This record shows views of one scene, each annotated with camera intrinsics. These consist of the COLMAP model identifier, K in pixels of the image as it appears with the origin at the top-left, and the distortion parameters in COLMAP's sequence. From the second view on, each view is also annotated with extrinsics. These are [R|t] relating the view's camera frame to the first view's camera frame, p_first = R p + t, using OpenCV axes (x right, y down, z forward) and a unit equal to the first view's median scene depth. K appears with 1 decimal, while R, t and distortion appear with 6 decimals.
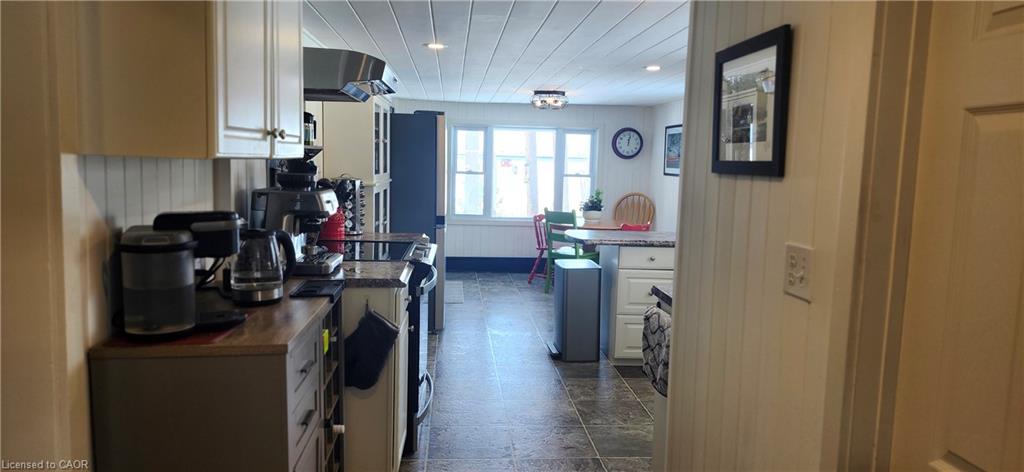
lens RADIAL K [[715.5, 0, 503.3], [0, 715.5, 234.8], [0, 0, 1]] dist [0.067233, -0.080203]
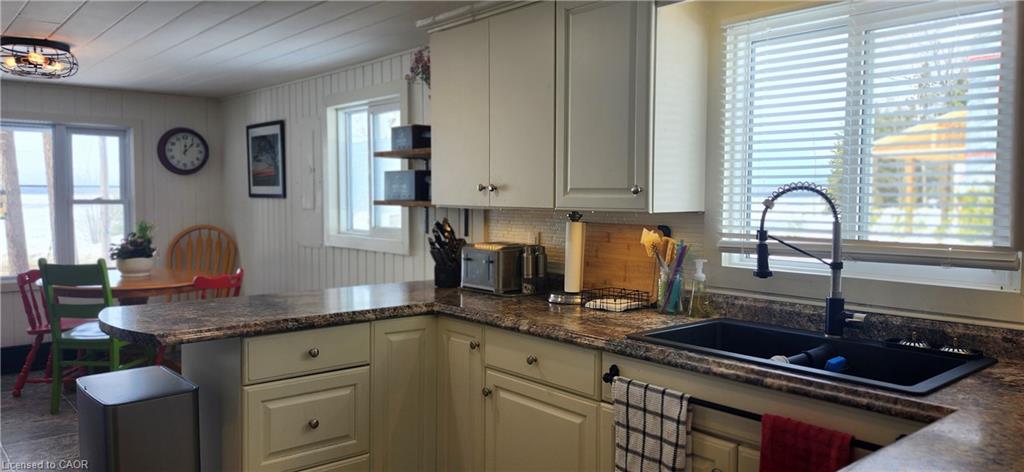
lens RADIAL K [[715.5, 0, 536.3], [0, 715.5, 242.3], [0, 0, 1]] dist [0.067233, -0.080203]
pose [[0.788568, -0.063554, 0.611655, 0.017500], [0.081788, 0.996648, -0.001888, -0.017450], [-0.609484, 0.051515, 0.791123, 0.300933]]
